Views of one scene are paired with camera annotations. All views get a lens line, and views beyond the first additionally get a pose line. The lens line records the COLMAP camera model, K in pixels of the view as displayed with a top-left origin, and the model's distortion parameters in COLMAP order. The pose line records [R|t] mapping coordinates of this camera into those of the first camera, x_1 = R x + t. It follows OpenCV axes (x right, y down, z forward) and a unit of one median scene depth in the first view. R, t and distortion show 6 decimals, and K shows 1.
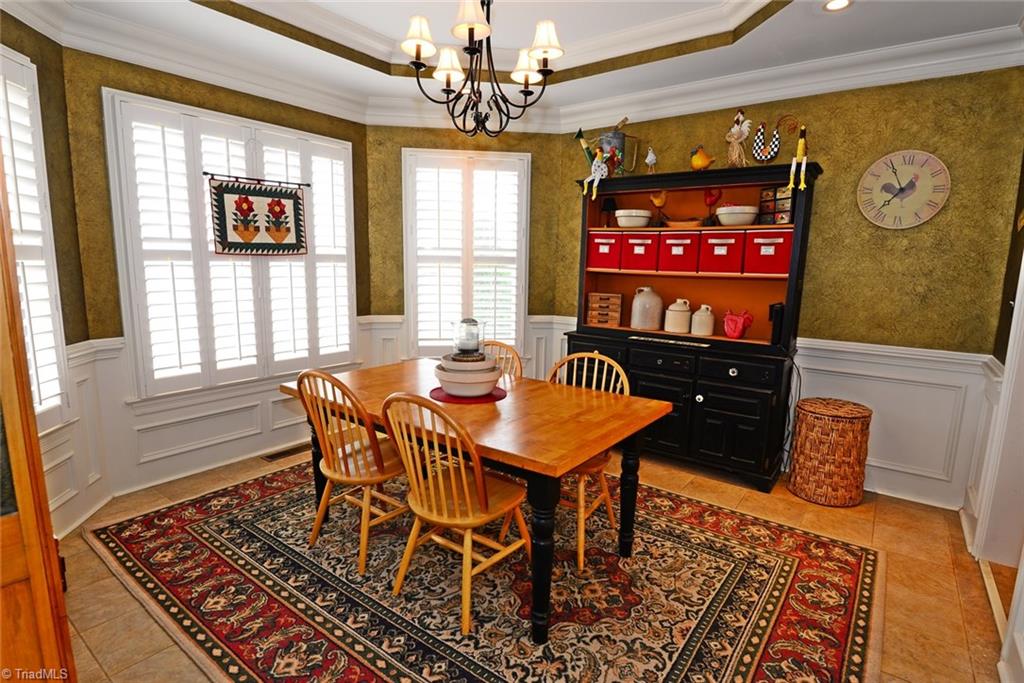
lens RADIAL K [[517.5, 0, 512.3], [0, 517.5, 343.5], [0, 0, 1]] dist [-0.014558, -0.000142]
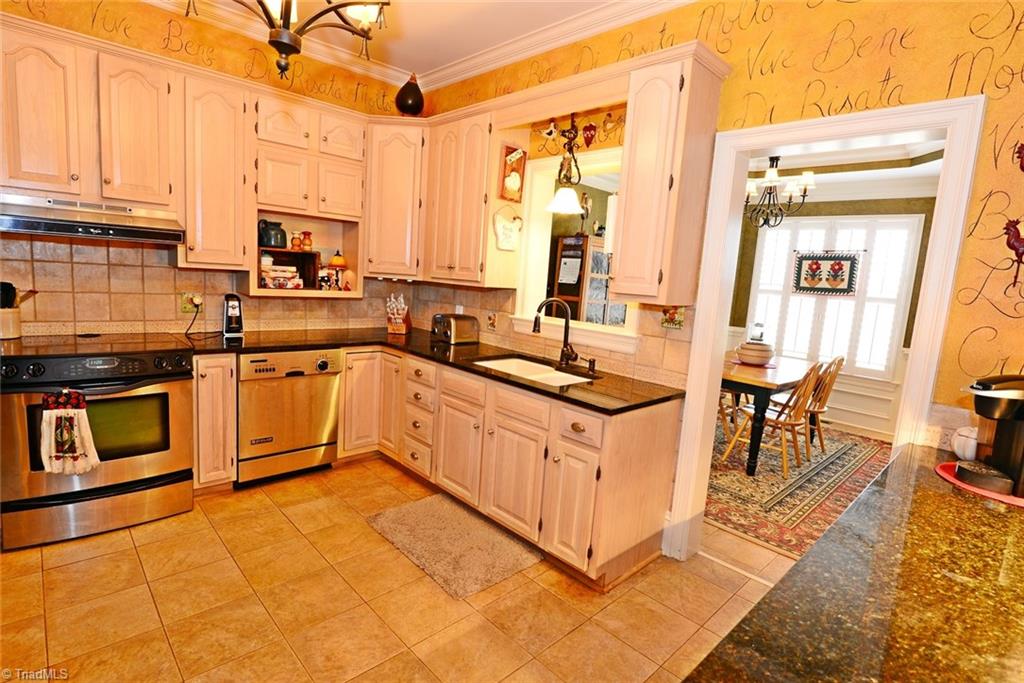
lens RADIAL K [[510.0, 0, 518.0], [0, 510.0, 342.9], [0, 0, 1]] dist [-0.003436, -0.002300]
pose [[-0.149659, 0.105882, -0.983052, 1.292725], [-0.226154, 0.964226, 0.138284, -0.026450], [0.962526, 0.243017, -0.120360, 0.284738]]
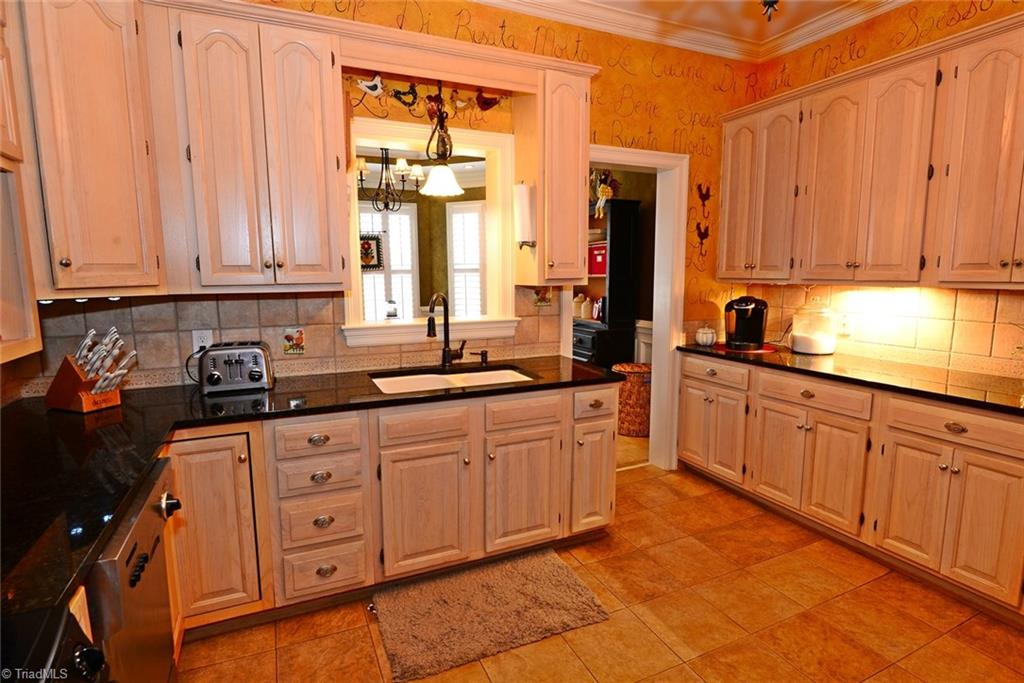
lens RADIAL K [[510.0, 0, 513.6], [0, 510.0, 340.8], [0, 0, 1]] dist [-0.003436, -0.002300]
pose [[0.880083, 0.038260, -0.473276, 0.894335], [-0.049800, 0.998689, -0.011872, 0.074731], [0.472201, 0.034018, 0.880834, -0.357480]]
